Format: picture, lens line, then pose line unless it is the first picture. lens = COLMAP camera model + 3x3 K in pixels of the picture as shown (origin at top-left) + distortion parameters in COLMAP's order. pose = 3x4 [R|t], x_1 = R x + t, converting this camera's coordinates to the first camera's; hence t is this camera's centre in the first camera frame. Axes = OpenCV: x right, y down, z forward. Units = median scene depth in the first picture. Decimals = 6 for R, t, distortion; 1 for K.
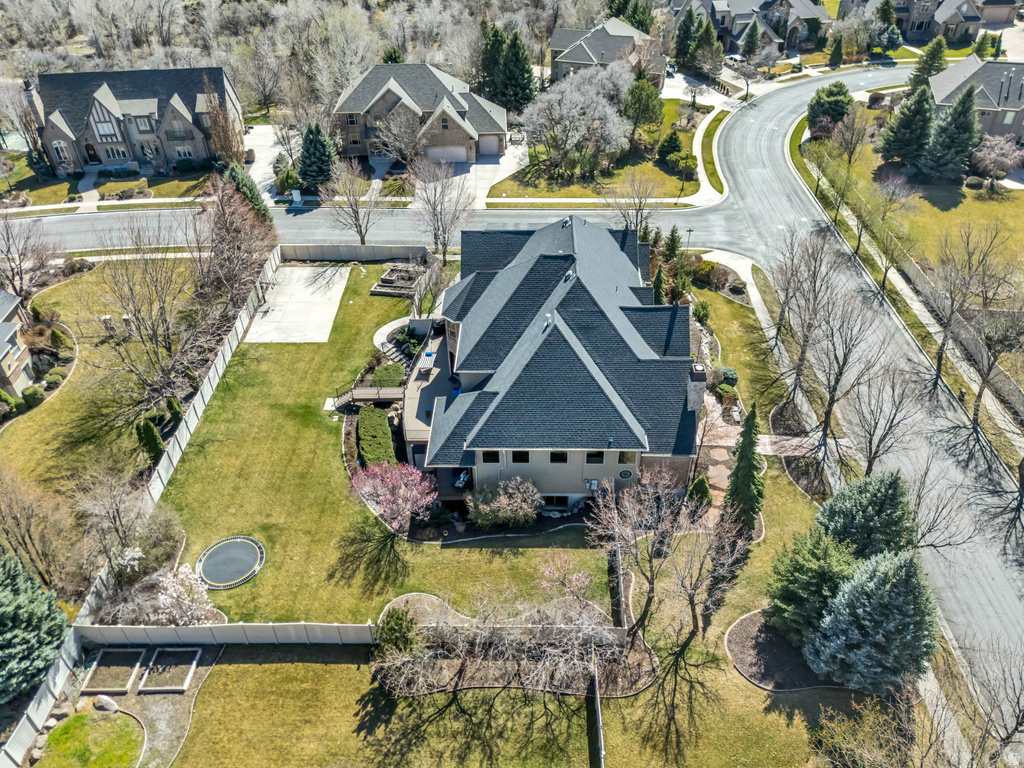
lens RADIAL K [[761.7, 0, 512.0], [0, 761.7, 384.0], [0, 0, 1]] dist [0.065432, -0.054659]
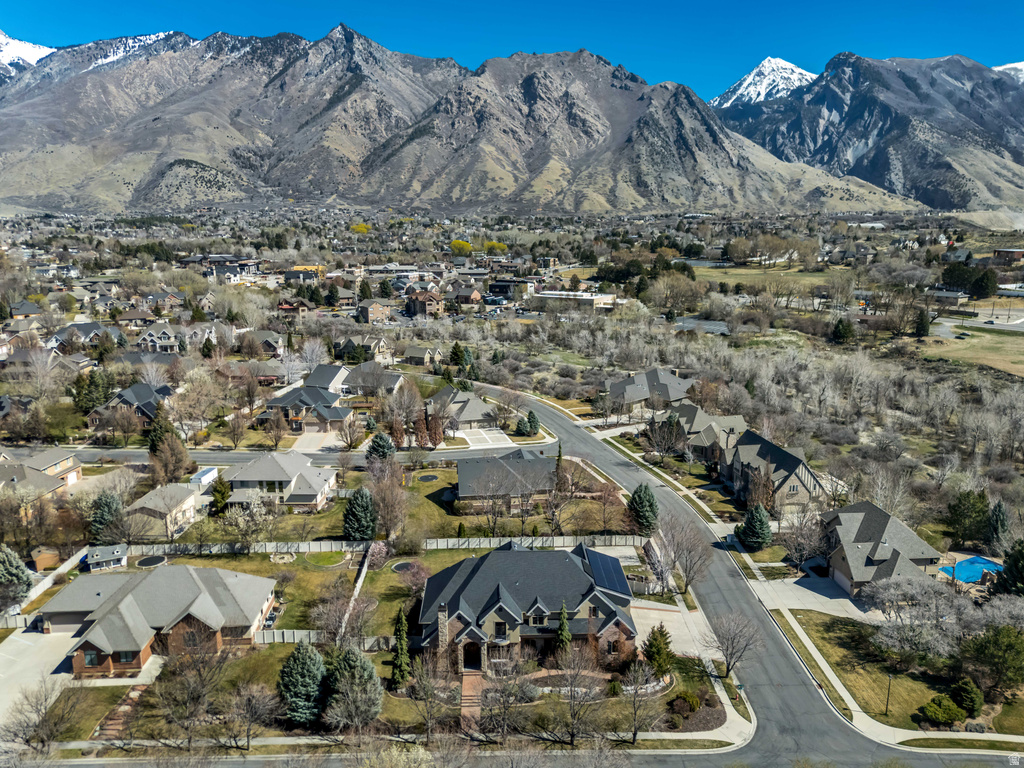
lens RADIAL K [[761.7, 0, 512.0], [0, 761.7, 384.0], [0, 0, 1]] dist [0.065432, -0.054659]
pose [[0.049760, 0.225194, -0.973042, 1.042801], [-0.611394, 0.777246, 0.148615, -0.438530], [0.789761, 0.587517, 0.176358, 0.256356]]
